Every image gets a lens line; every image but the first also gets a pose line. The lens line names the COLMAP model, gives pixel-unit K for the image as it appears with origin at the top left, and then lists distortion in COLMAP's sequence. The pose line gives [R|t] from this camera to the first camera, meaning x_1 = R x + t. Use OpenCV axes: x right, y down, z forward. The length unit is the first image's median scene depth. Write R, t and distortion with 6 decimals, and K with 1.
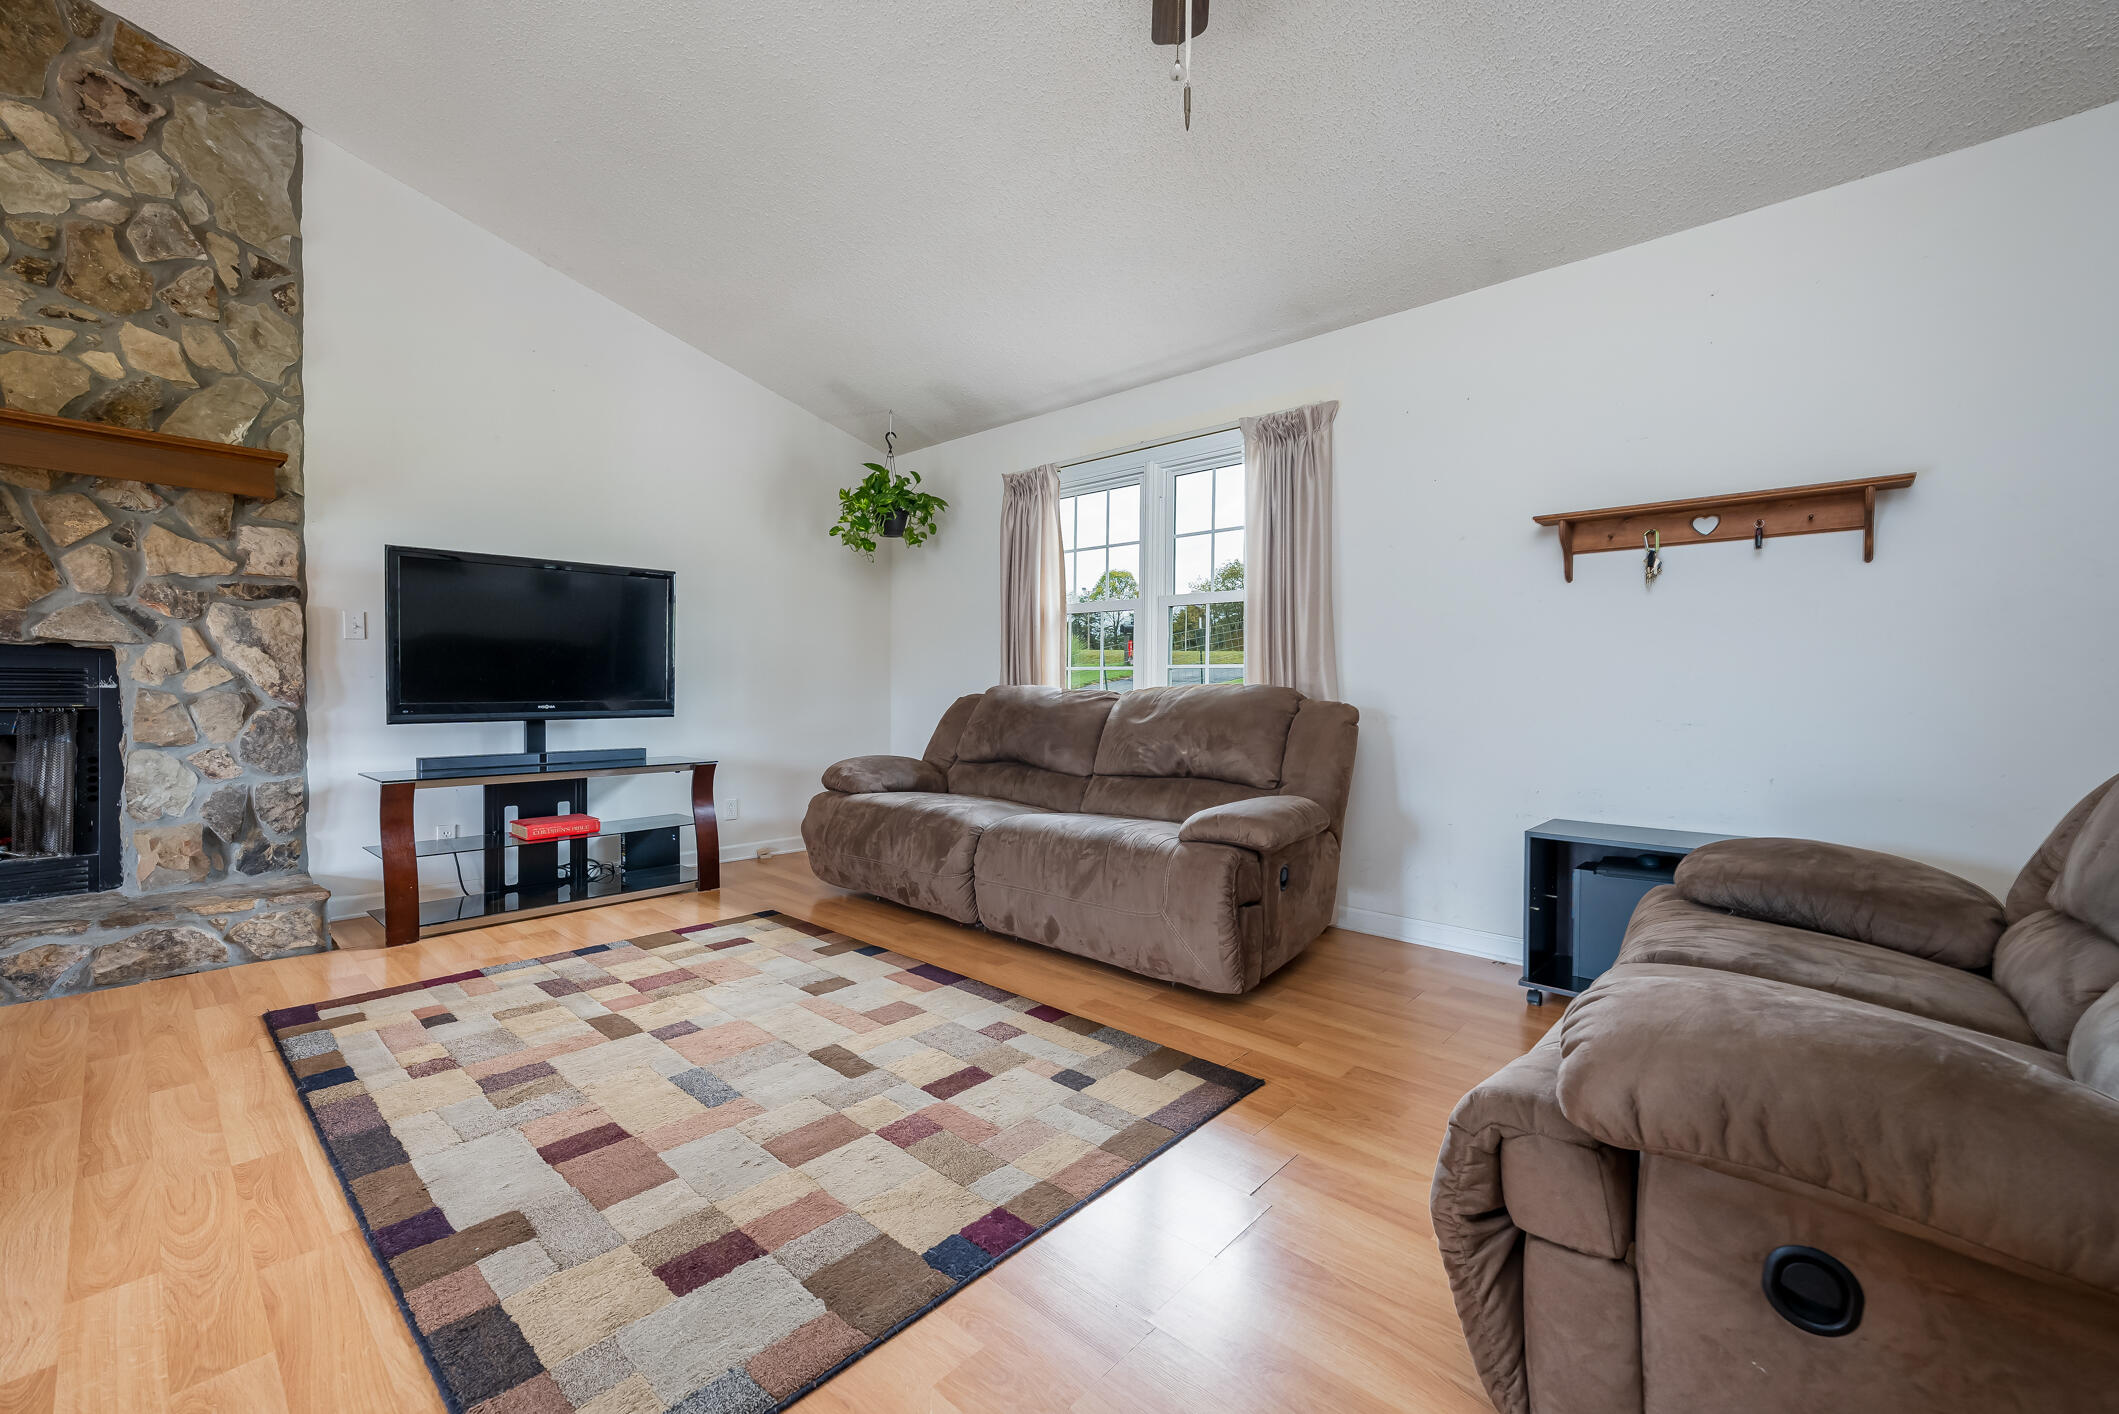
lens RADIAL K [[853.8, 0, 1063.9], [0, 853.8, 700.9], [0, 0, 1]] dist [0.000305, 0.002824]
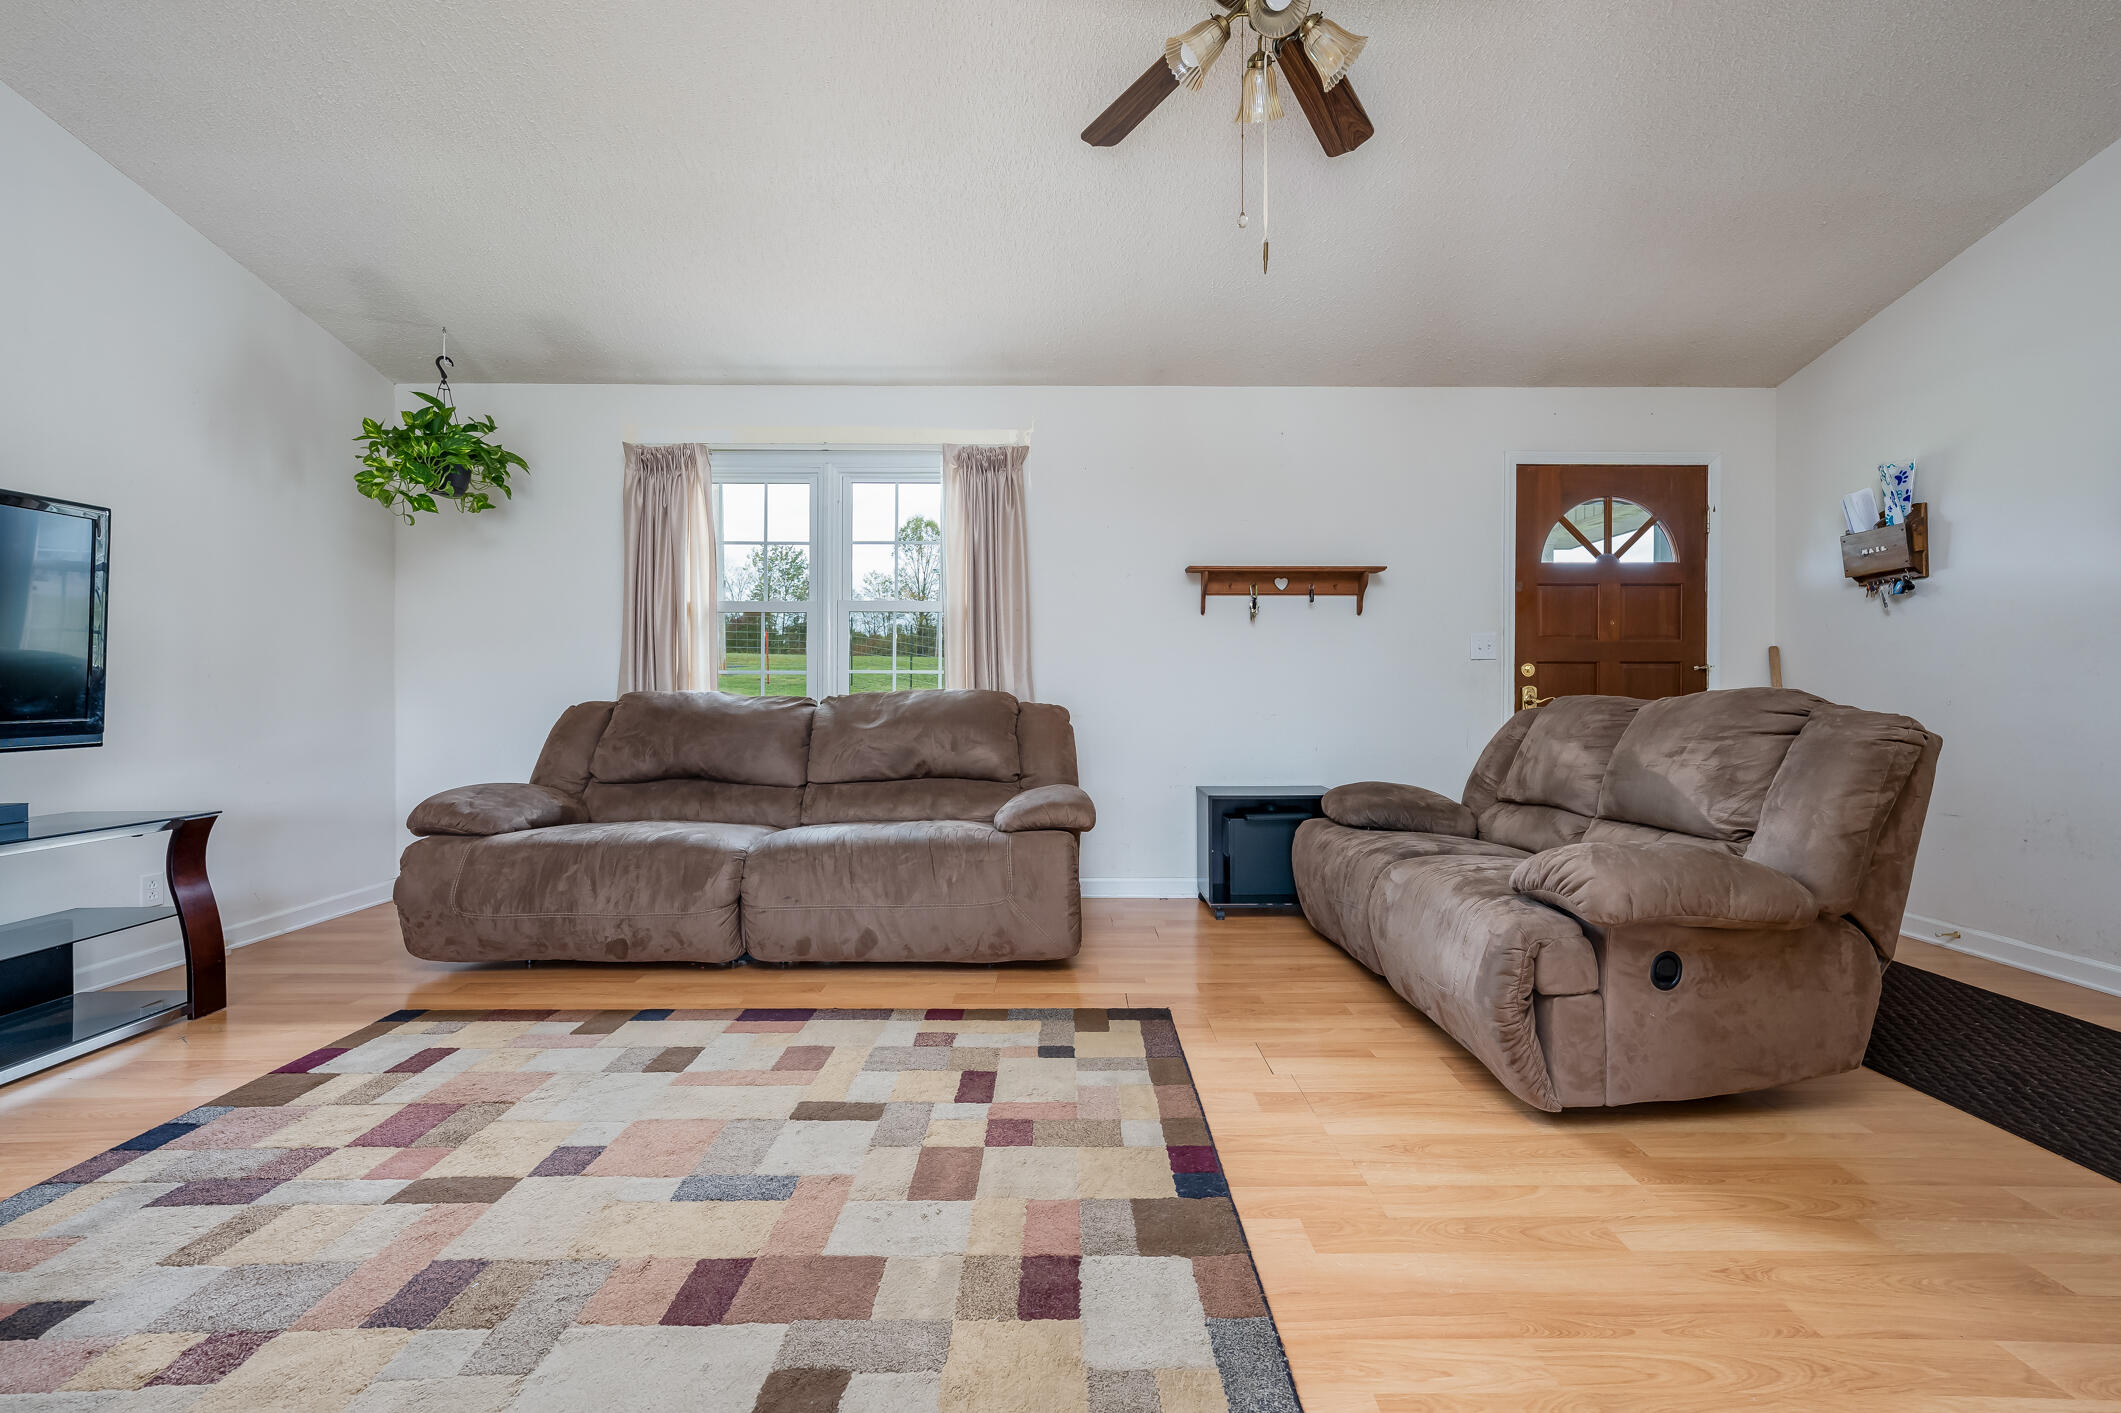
lens RADIAL K [[854.6, 0, 1066.4], [0, 854.6, 691.6], [0, 0, 1]] dist [0.000305, 0.002824]
pose [[0.739329, -0.007203, 0.673306, -0.477796], [0.015080, 0.999869, -0.005862, -0.008280], [-0.673175, 0.014487, 0.739341, 0.115368]]
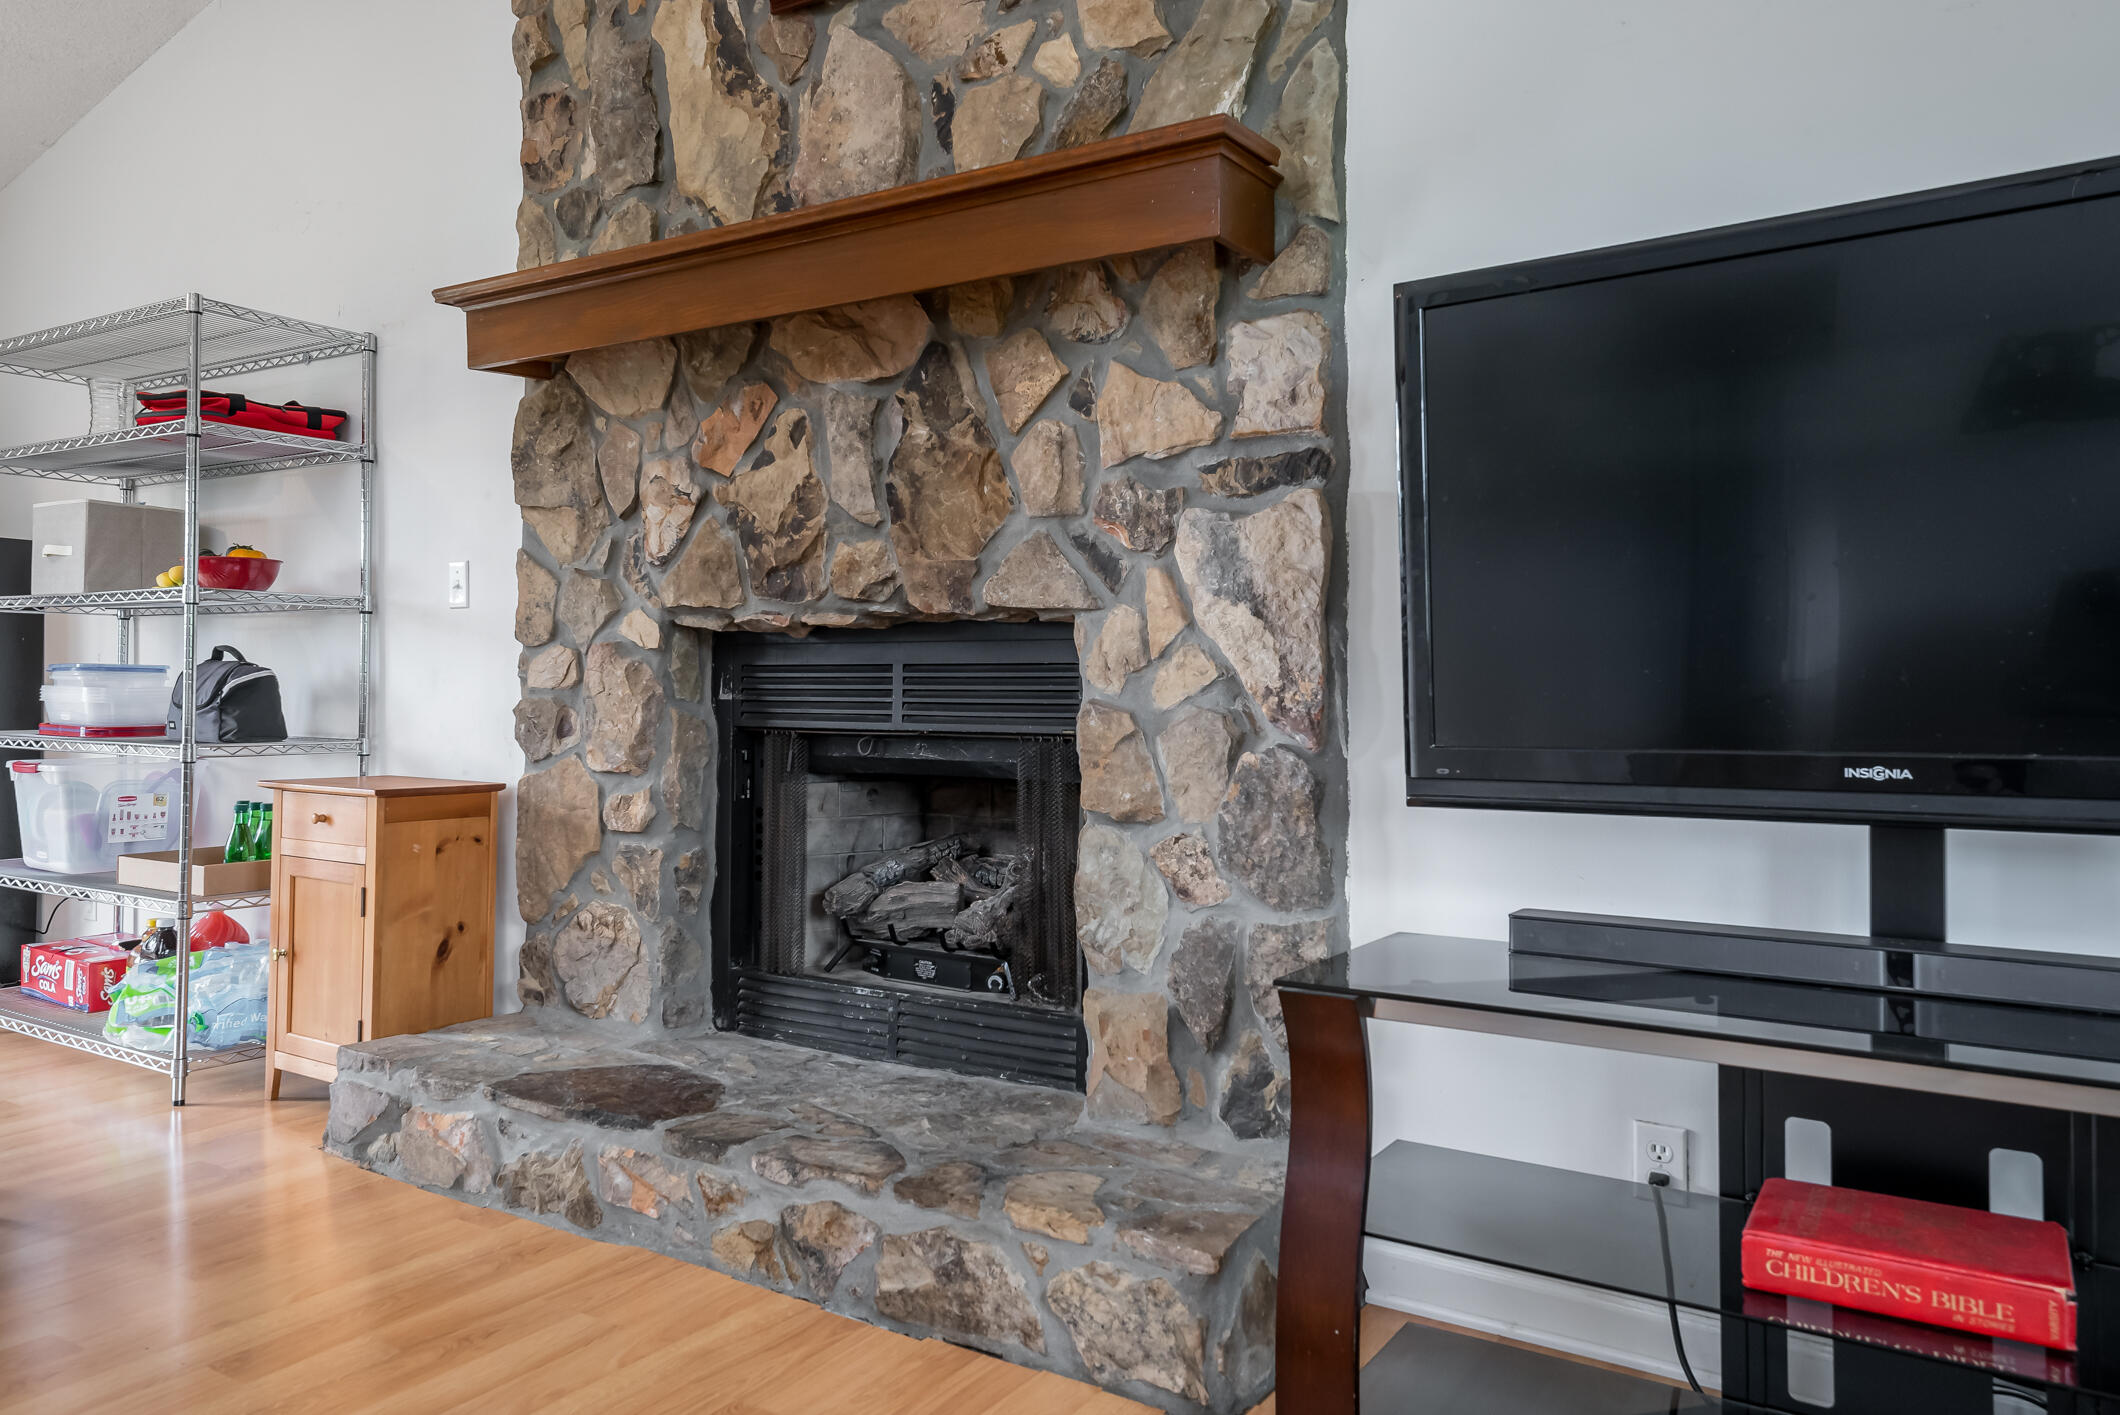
lens RADIAL K [[1432.8, 0, 1069.2], [0, 1432.8, 701.6], [0, 0, 1]] dist [0.010655, -0.005581]
pose [[0.179125, -0.003261, -0.983821, -0.267520], [-0.019179, 0.999793, -0.006806, -0.007699], [0.983639, 0.020088, 0.179025, 0.816513]]
